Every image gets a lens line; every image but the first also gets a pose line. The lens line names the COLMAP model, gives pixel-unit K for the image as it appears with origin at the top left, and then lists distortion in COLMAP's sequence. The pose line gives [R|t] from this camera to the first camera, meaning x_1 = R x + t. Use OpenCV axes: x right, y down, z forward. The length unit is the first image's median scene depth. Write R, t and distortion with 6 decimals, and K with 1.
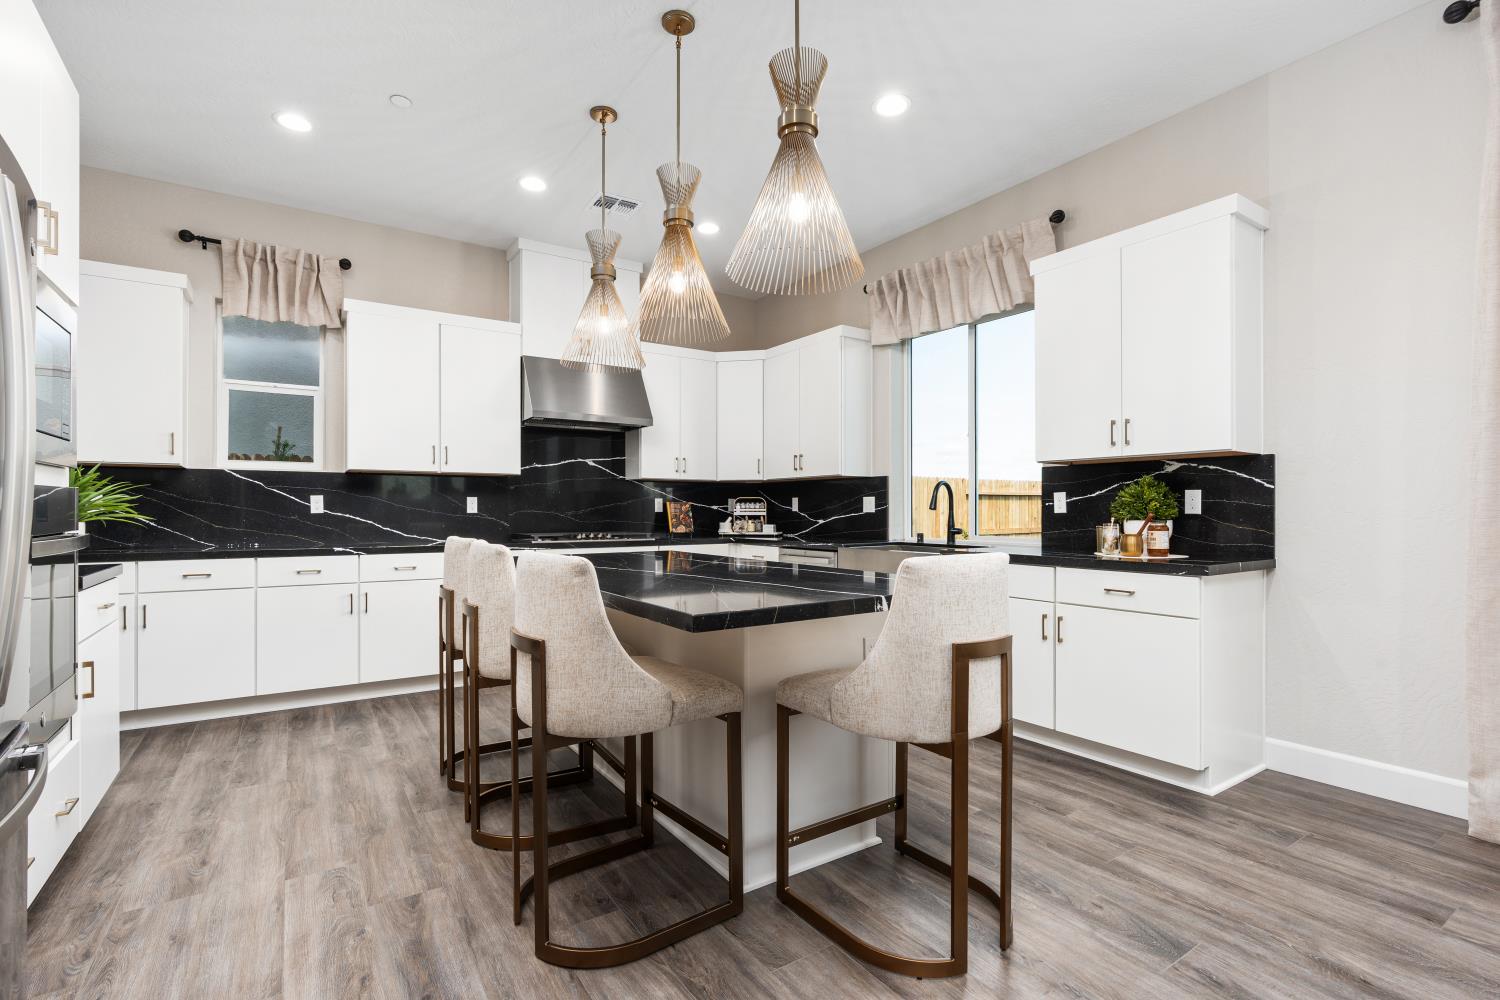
lens RADIAL K [[693.5, 0, 751.9], [0, 693.5, 508.9], [0, 0, 1]] dist [-0.004010, 0.000025]
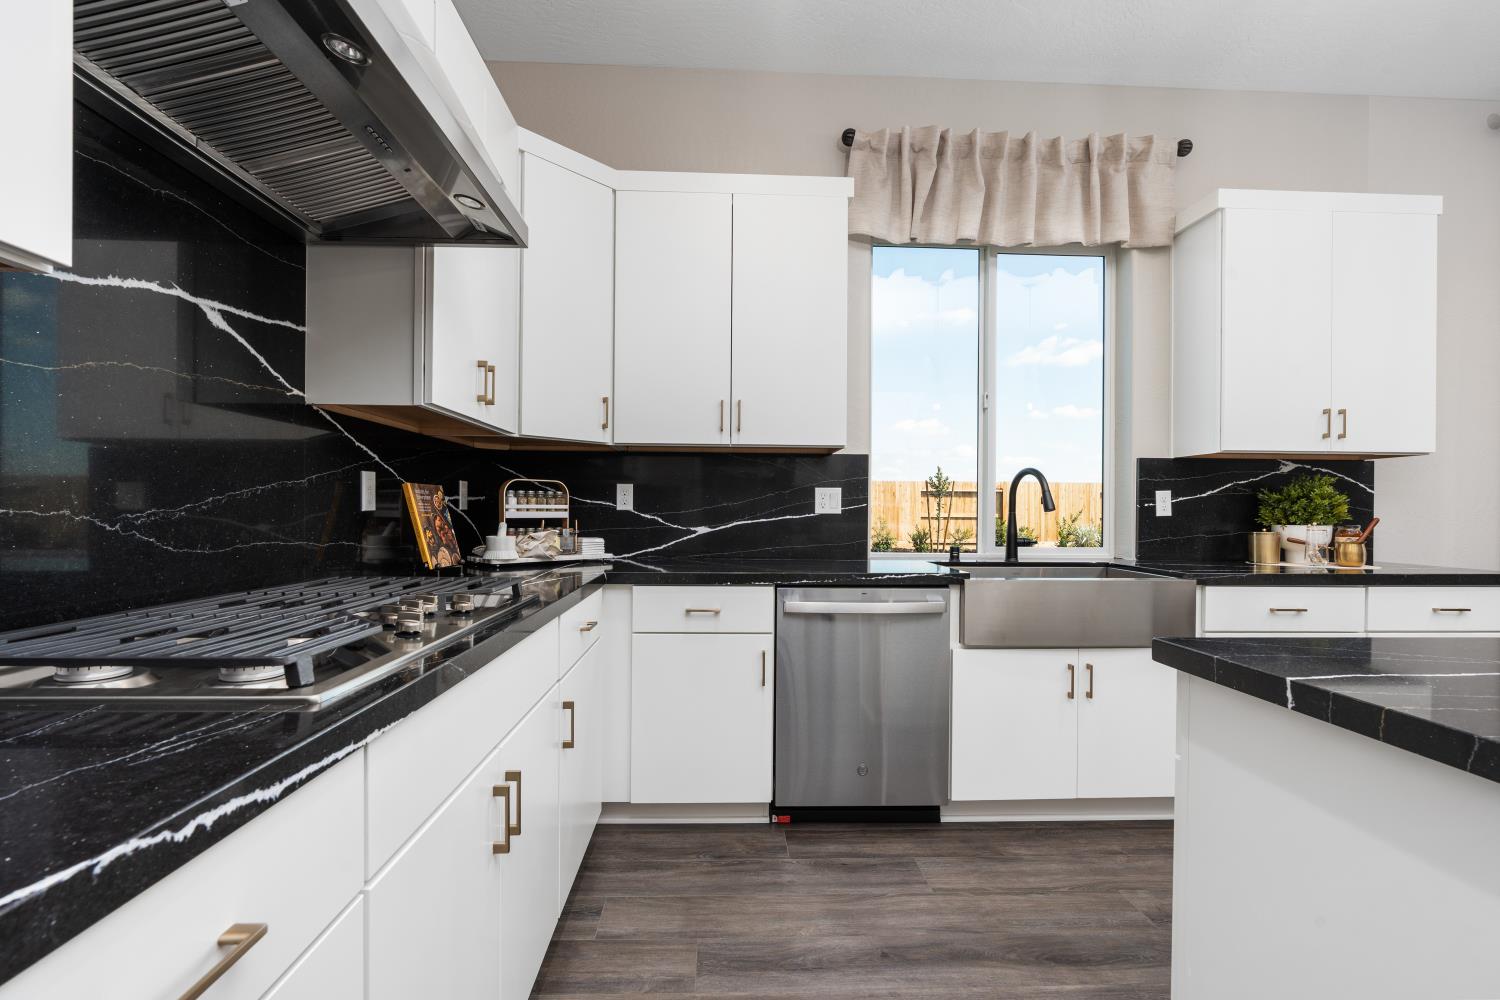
lens RADIAL K [[680.2, 0, 755.6], [0, 680.2, 508.3], [0, 0, 1]] dist [-0.000519, -0.000003]
pose [[0.518341, 0.006511, 0.855149, -0.370080], [-0.009924, 0.999949, -0.001598, 0.002176], [-0.855116, -0.007658, 0.518380, 0.762125]]
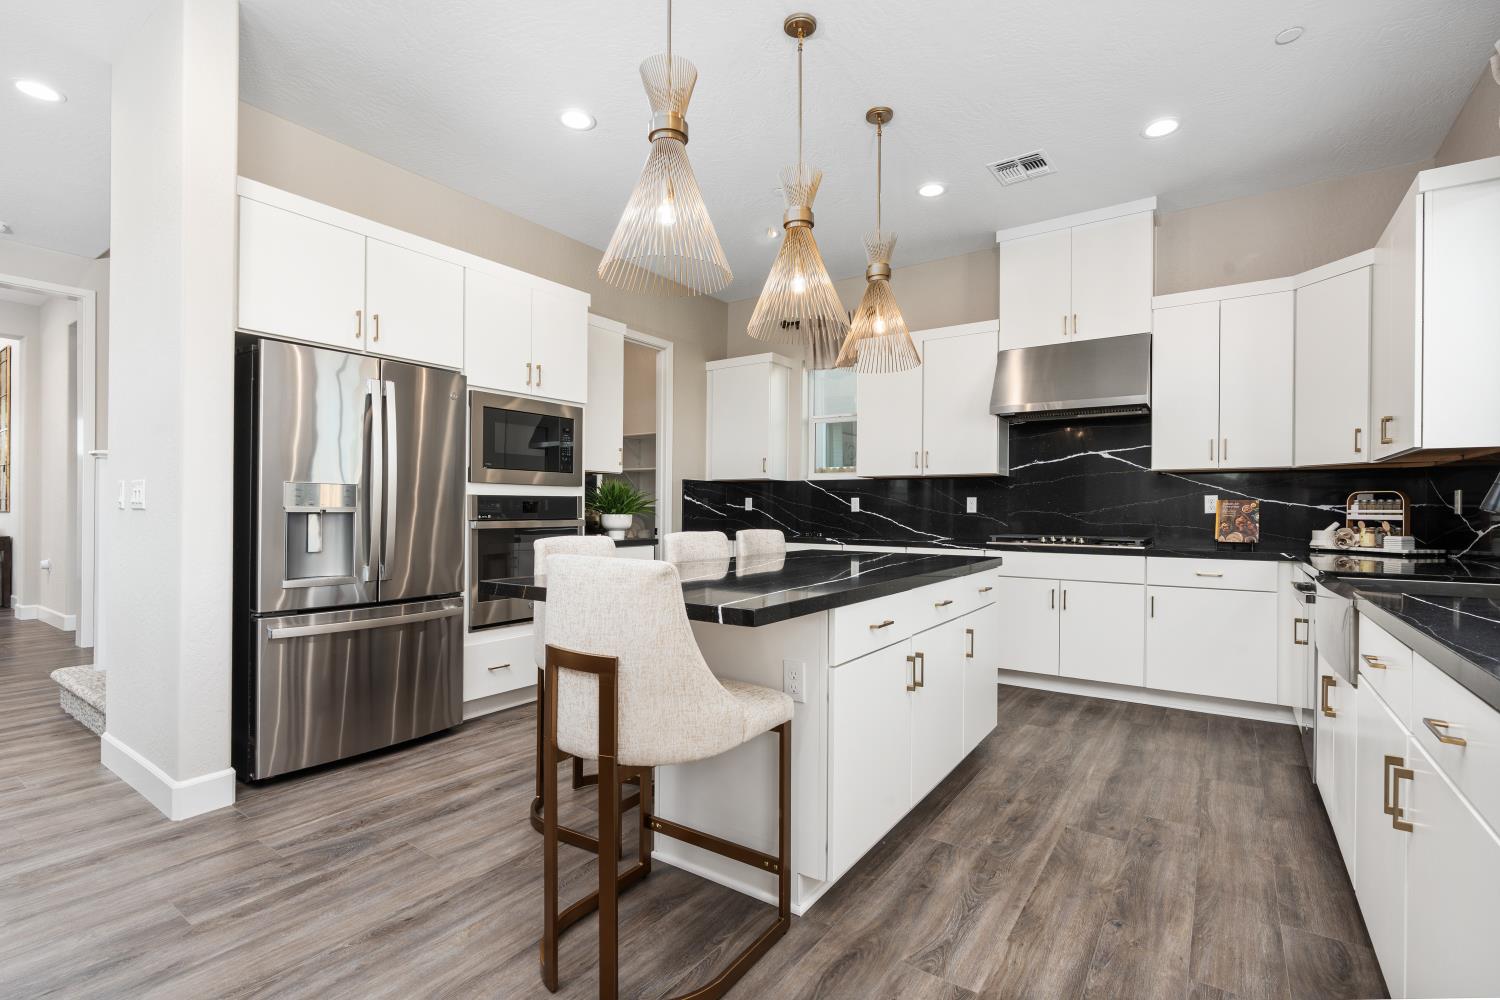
lens RADIAL K [[693.5, 0, 751.9], [0, 693.5, 508.9], [0, 0, 1]] dist [-0.004010, 0.000025]
pose [[0.367776, -0.000101, -0.929914, 0.431191], [-0.005129, 0.999985, -0.002137, 0.004064], [0.929900, 0.005556, 0.367770, 0.308682]]
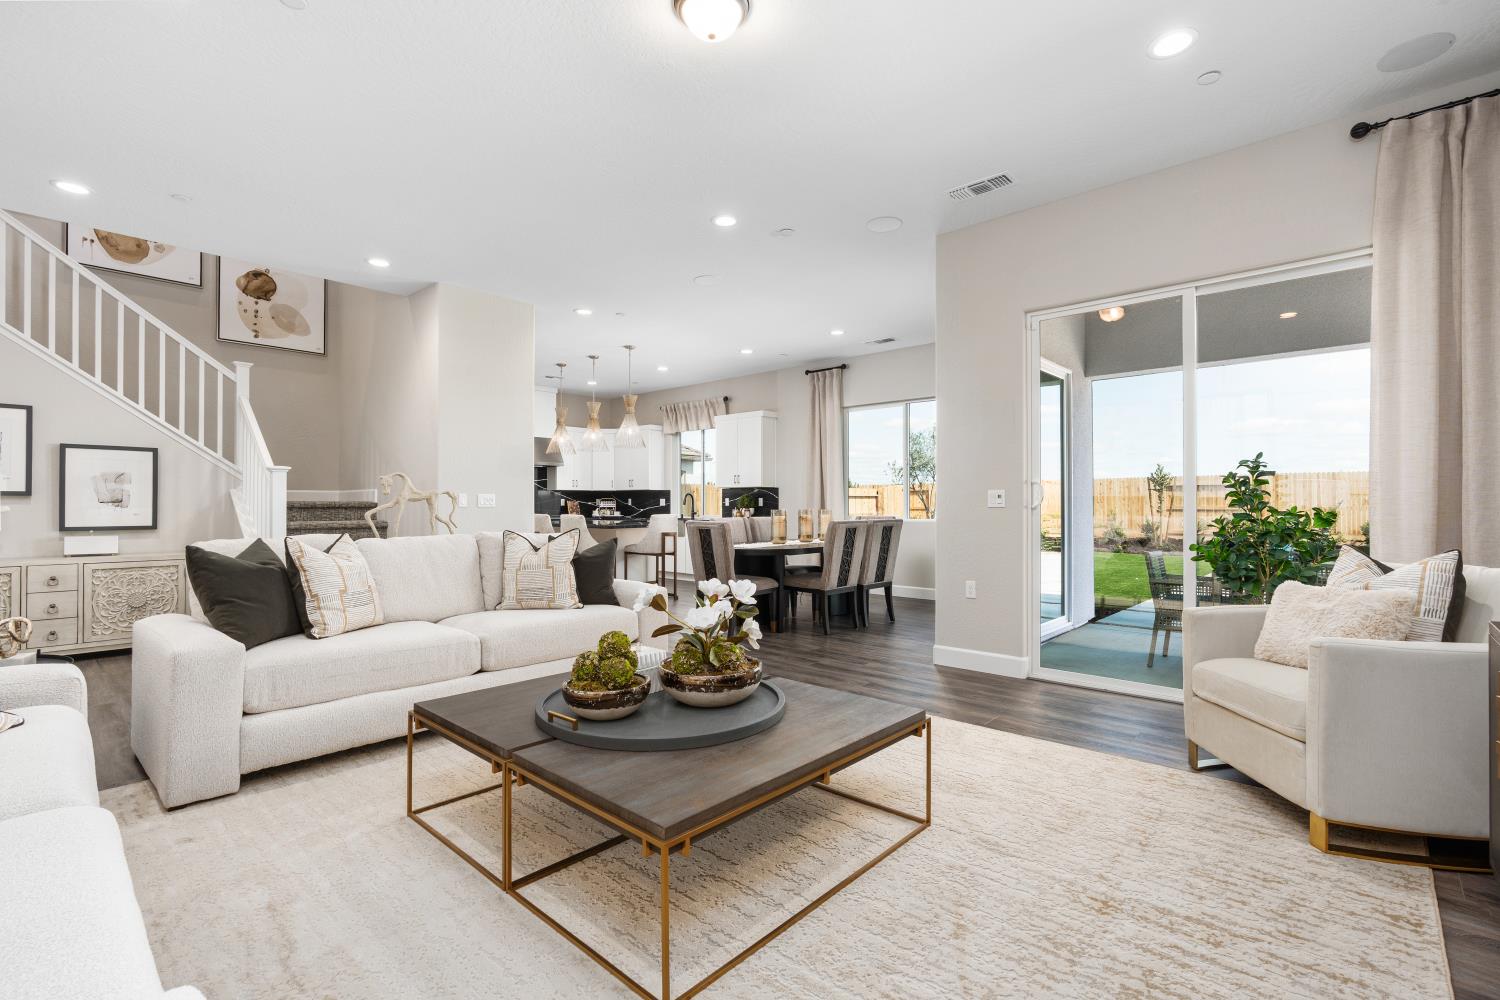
lens RADIAL K [[693.5, 0, 751.9], [0, 693.5, 508.9], [0, 0, 1]] dist [-0.004010, 0.000025]
pose [[0.973043, -0.002768, 0.230605, -0.071852], [0.000891, 0.999966, 0.008244, -0.002892], [-0.230620, -0.007817, 0.973012, -1.301302]]
